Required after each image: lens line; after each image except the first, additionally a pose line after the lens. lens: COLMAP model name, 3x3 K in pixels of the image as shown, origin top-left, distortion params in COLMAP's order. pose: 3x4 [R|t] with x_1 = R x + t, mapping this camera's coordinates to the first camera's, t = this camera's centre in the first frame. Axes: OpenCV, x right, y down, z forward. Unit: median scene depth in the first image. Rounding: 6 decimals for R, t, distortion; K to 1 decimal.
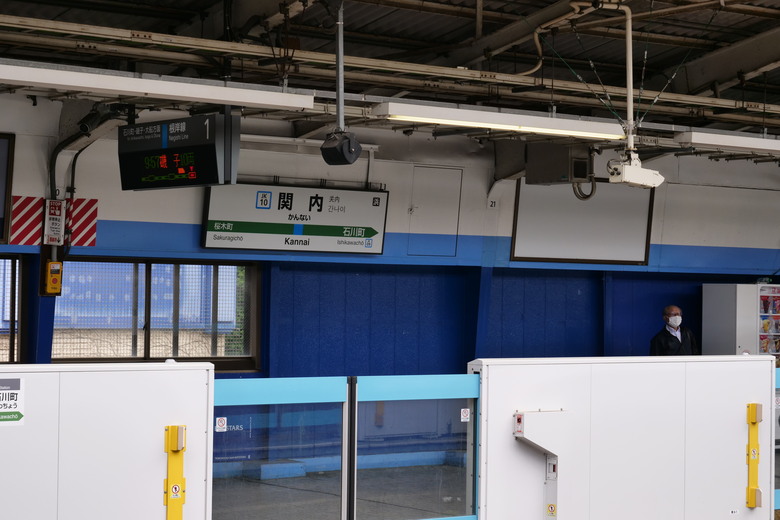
lens RADIAL K [[1849.1, 0, 390.0], [0, 1849.1, 260.0], [0, 0, 1]] dist [-0.004135, -0.140188]
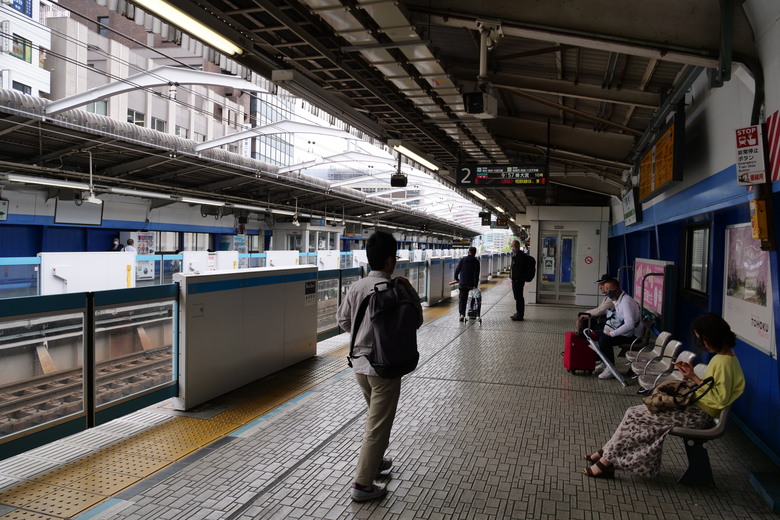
lens RADIAL K [[571.1, 0, 390.0], [0, 571.1, 260.0], [0, 0, 1]] dist [-0.012836, -0.004575]
pose [[0.835998, -0.008865, 0.548660, 0.010721], [-0.023824, 0.998340, 0.052432, -0.001957], [-0.548215, -0.056904, 0.834400, -0.195887]]
